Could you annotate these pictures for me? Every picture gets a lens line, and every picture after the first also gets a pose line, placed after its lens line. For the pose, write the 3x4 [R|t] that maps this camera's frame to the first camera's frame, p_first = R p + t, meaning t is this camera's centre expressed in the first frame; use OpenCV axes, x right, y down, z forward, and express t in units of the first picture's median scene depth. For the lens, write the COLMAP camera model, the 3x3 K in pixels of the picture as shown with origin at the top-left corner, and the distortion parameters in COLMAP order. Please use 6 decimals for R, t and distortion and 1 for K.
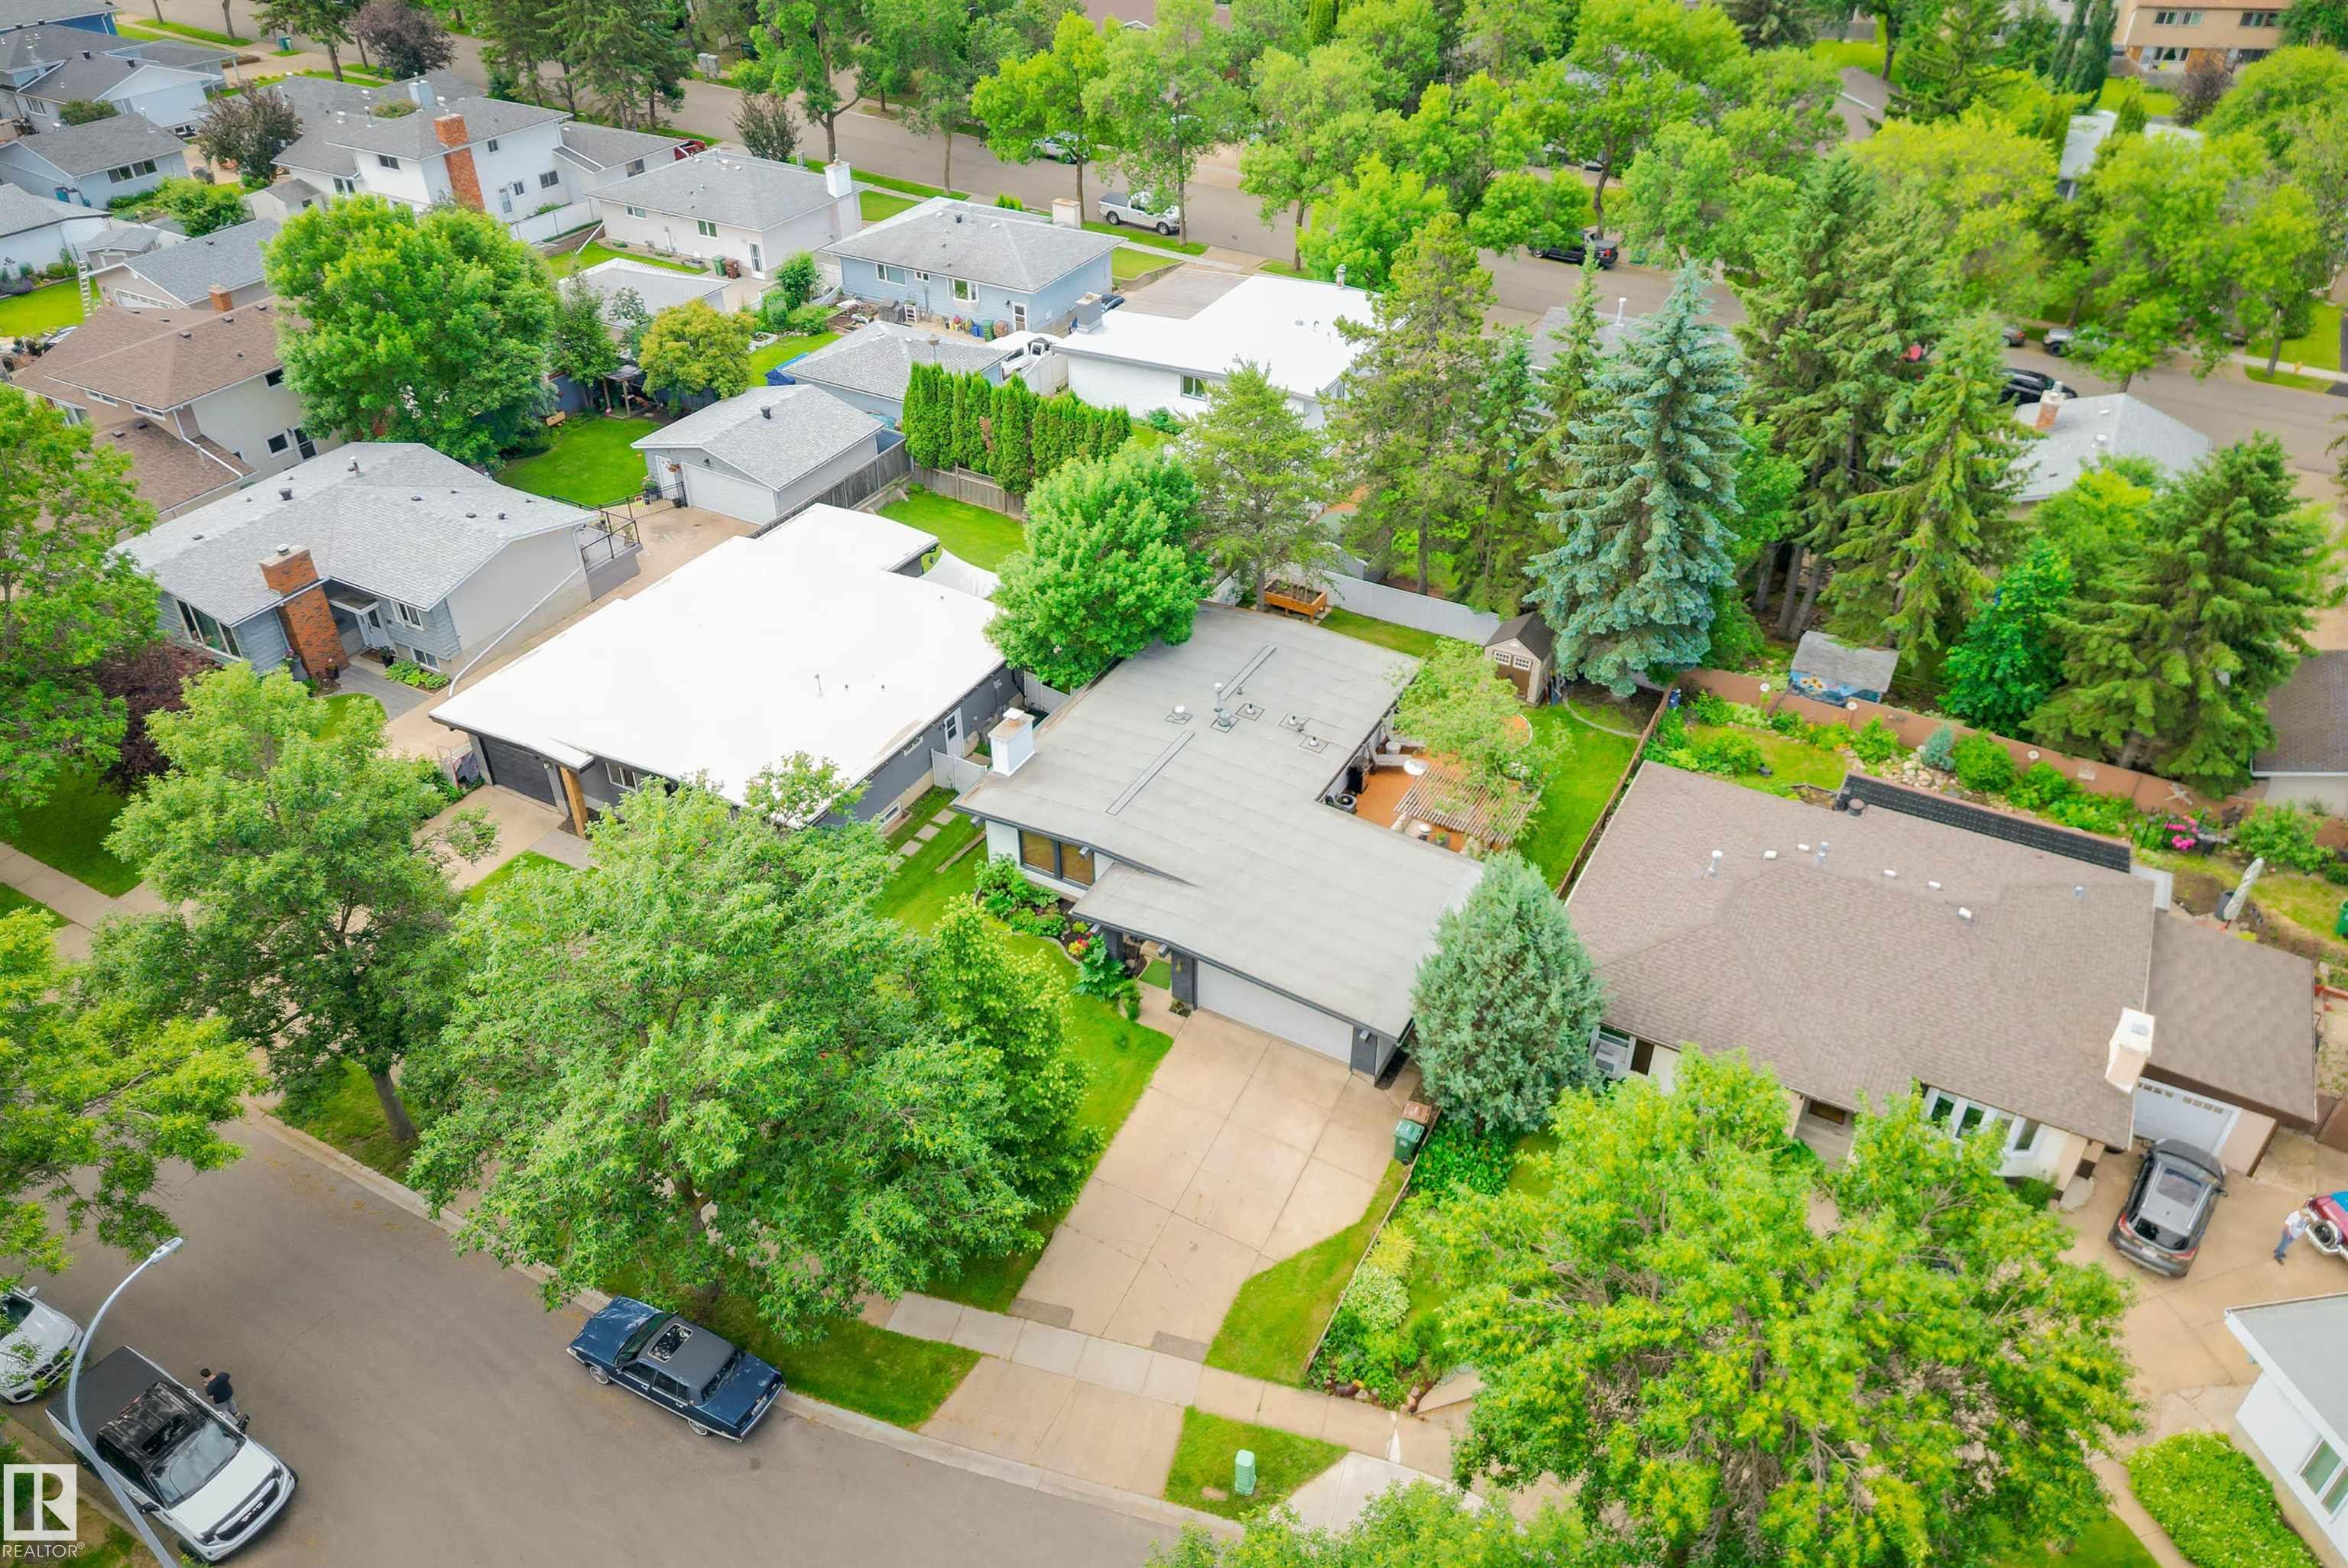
lens RADIAL K [[1620.5, 0, 1174.1], [0, 1620.5, 751.3], [0, 0, 1]] dist [0.076614, -0.070793]
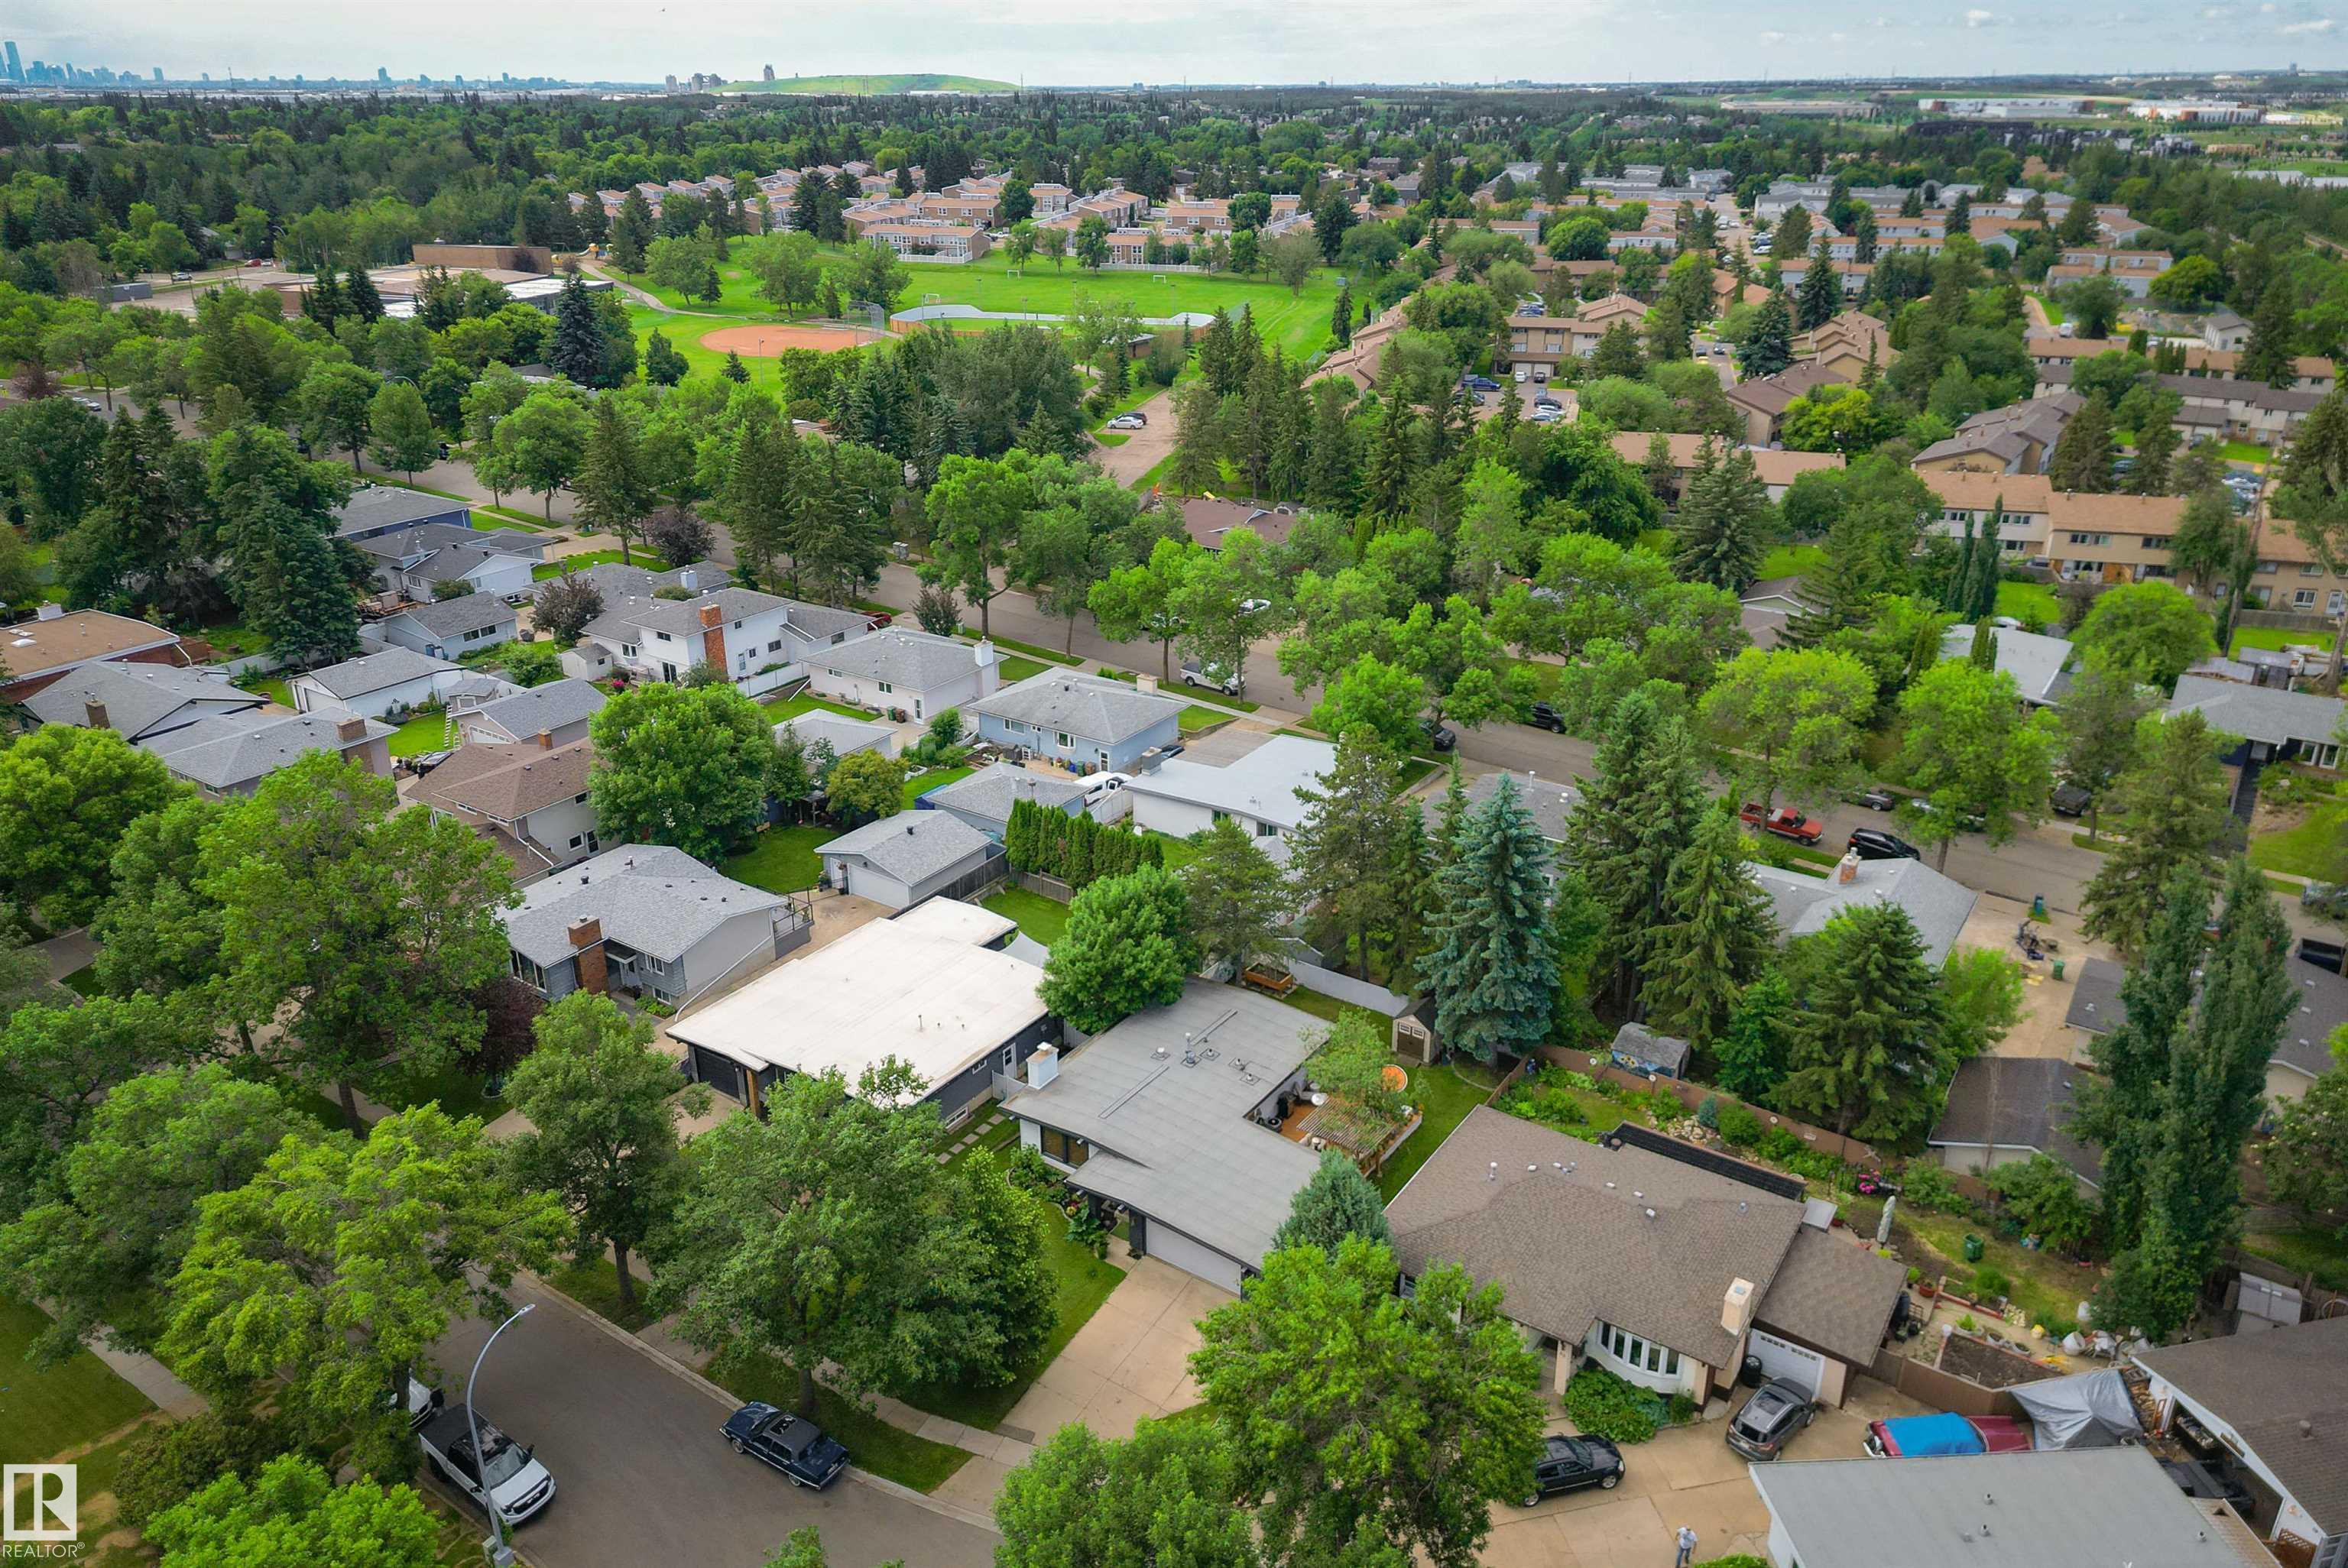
lens RADIAL K [[1590.7, 0, 1156.3], [0, 1590.7, 784.7], [0, 0, 1]] dist [0.126109, -0.194147]
pose [[0.994179, 0.034081, -0.102209, 0.126794], [-0.054762, 0.976818, -0.206949, 0.034567], [0.092787, 0.211341, 0.972998, -0.411416]]
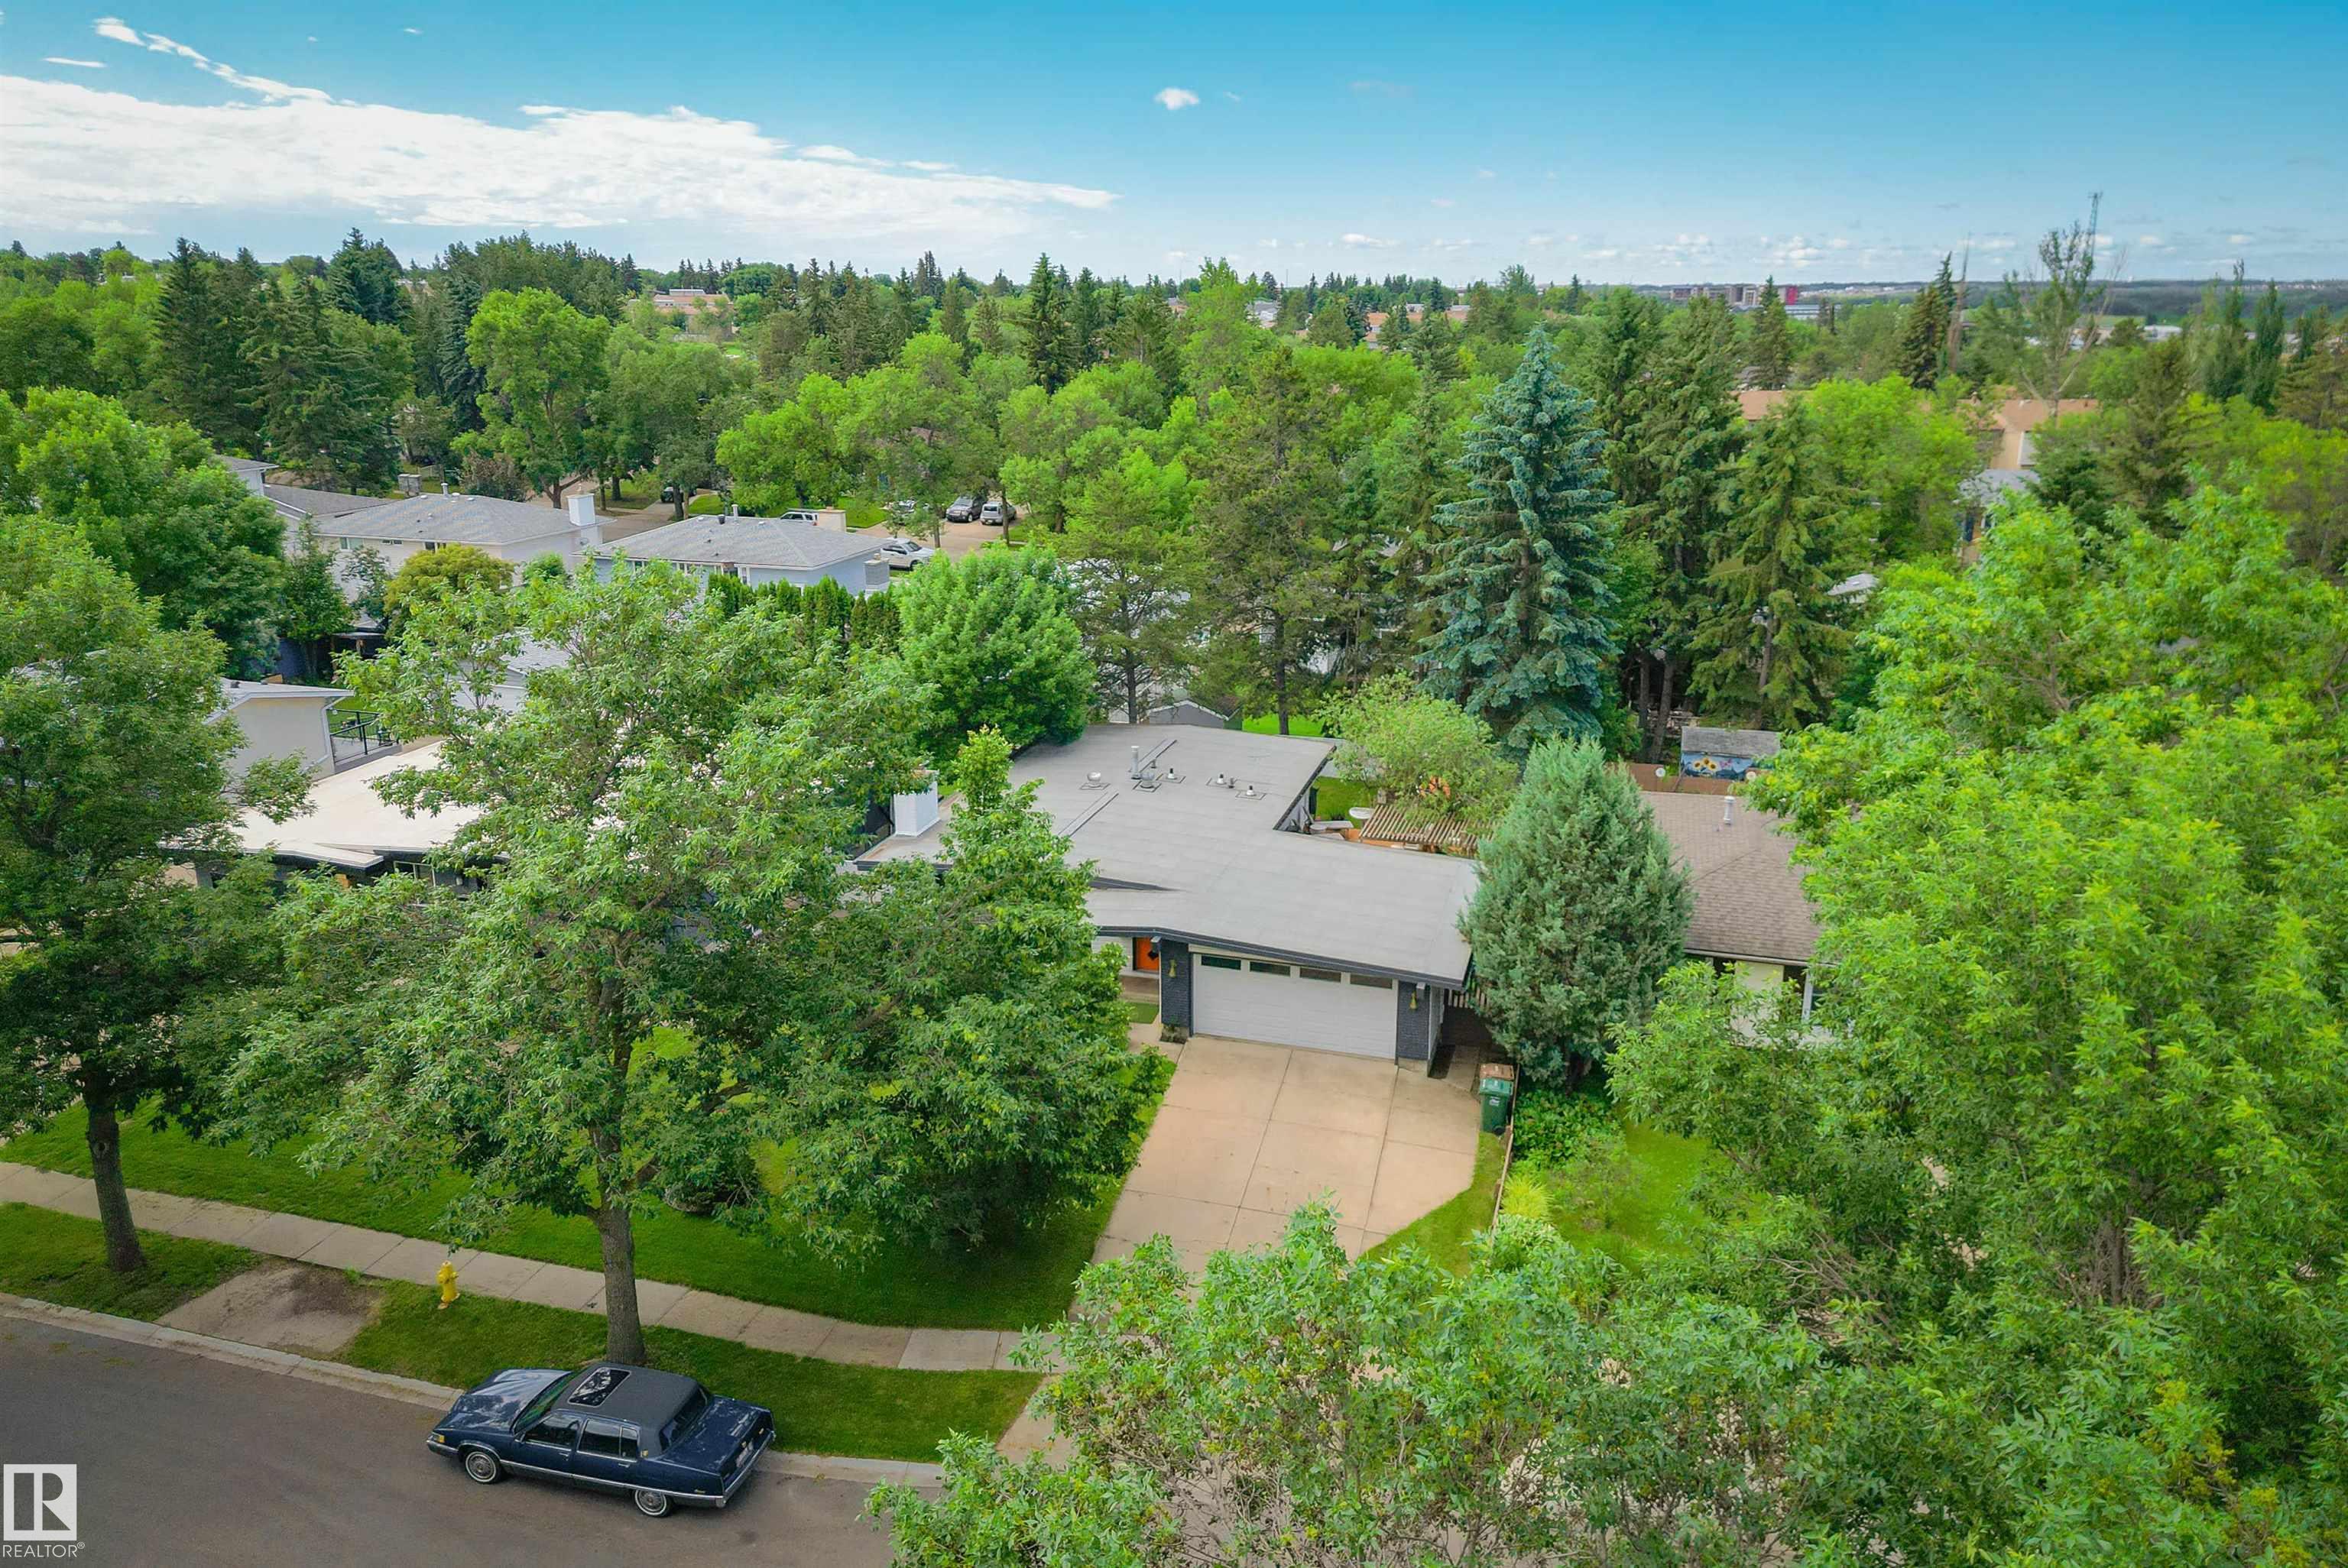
lens RADIAL K [[1620.5, 0, 1174.1], [0, 1620.5, 751.3], [0, 0, 1]] dist [0.076614, -0.070793]
pose [[0.975079, -0.053448, 0.215323, -0.132580], [0.122251, 0.939346, -0.320442, 0.229760], [-0.185135, 0.338780, 0.922471, 0.153393]]
